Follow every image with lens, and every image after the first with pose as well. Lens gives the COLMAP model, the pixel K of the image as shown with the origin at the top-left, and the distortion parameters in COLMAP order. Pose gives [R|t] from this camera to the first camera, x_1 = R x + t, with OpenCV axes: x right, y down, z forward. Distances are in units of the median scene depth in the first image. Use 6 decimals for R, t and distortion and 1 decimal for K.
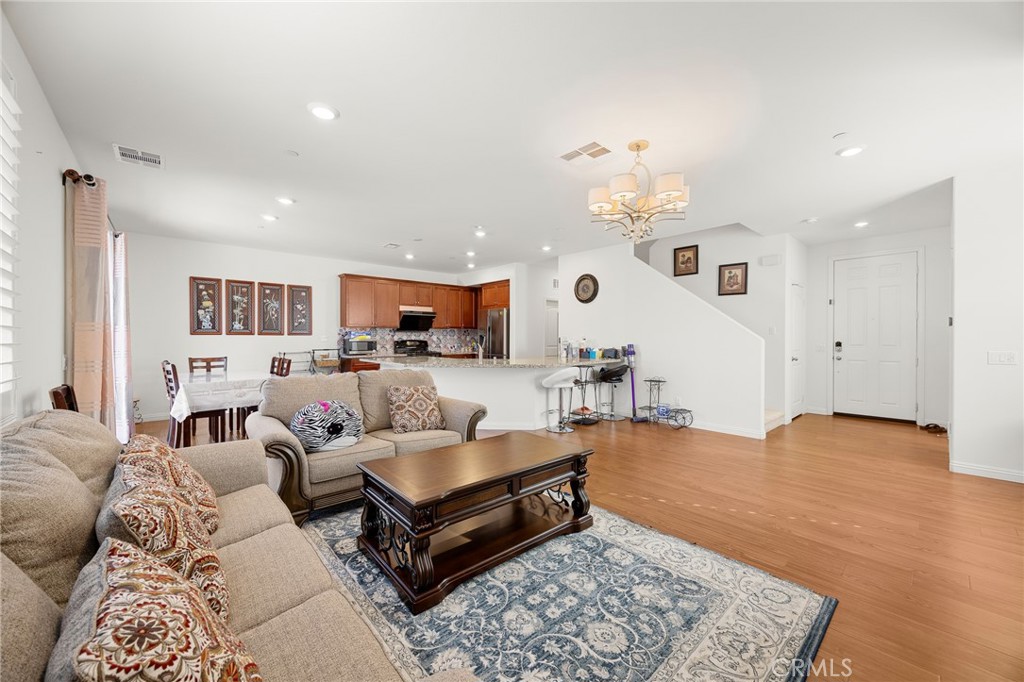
lens RADIAL K [[389.1, 0, 519.9], [0, 389.1, 340.4], [0, 0, 1]] dist [-0.008003, -0.000253]
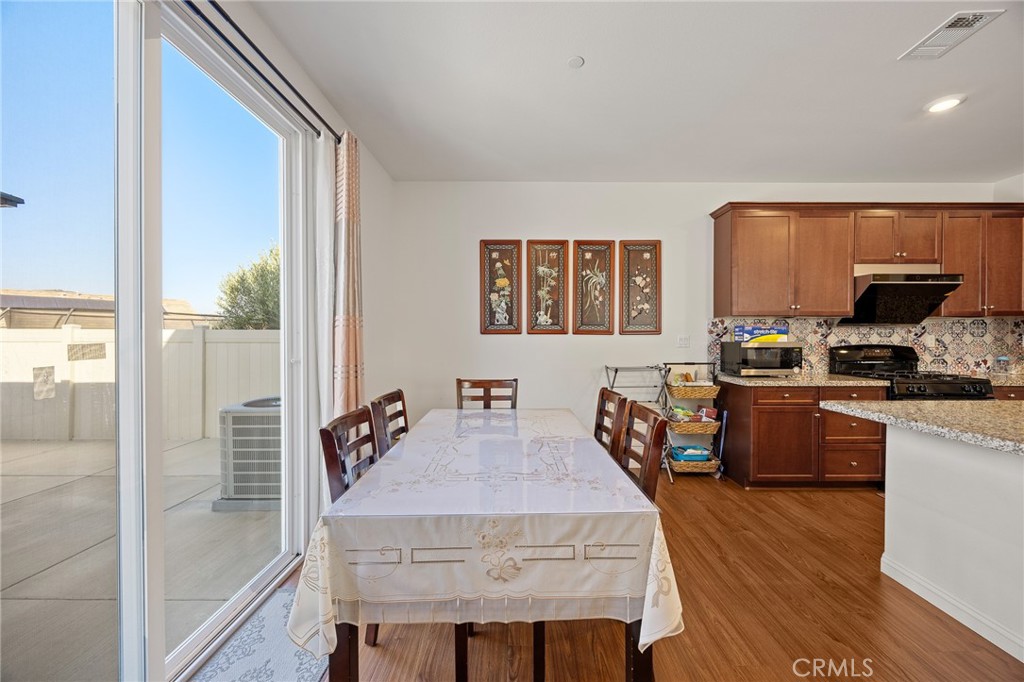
lens RADIAL K [[389.1, 0, 519.2], [0, 389.1, 337.6], [0, 0, 1]] dist [-0.008003, -0.000253]
pose [[0.738165, -0.002587, -0.674616, -0.362963], [-0.006173, 0.999925, -0.010589, -0.003029], [0.674592, 0.011981, 0.738093, 0.545868]]
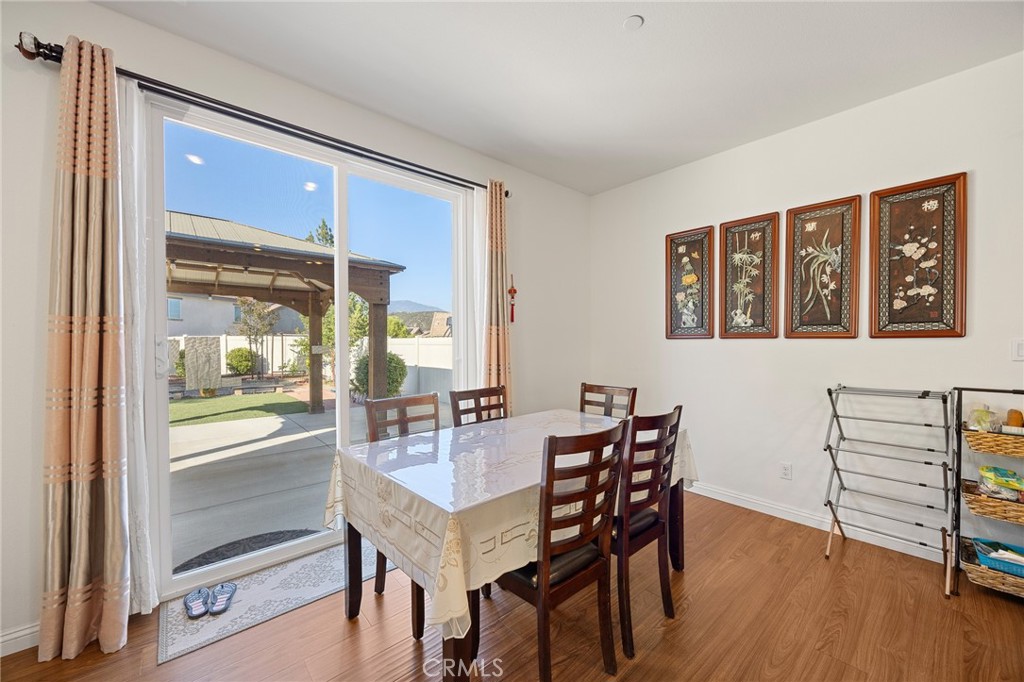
lens RADIAL K [[389.1, 0, 509.2], [0, 389.1, 345.1], [0, 0, 1]] dist [-0.008003, -0.000253]
pose [[-0.024556, 0.006966, -0.999674, -0.262260], [-0.010087, 0.999923, 0.007216, -0.007010], [0.999648, 0.010261, -0.024484, 0.734116]]
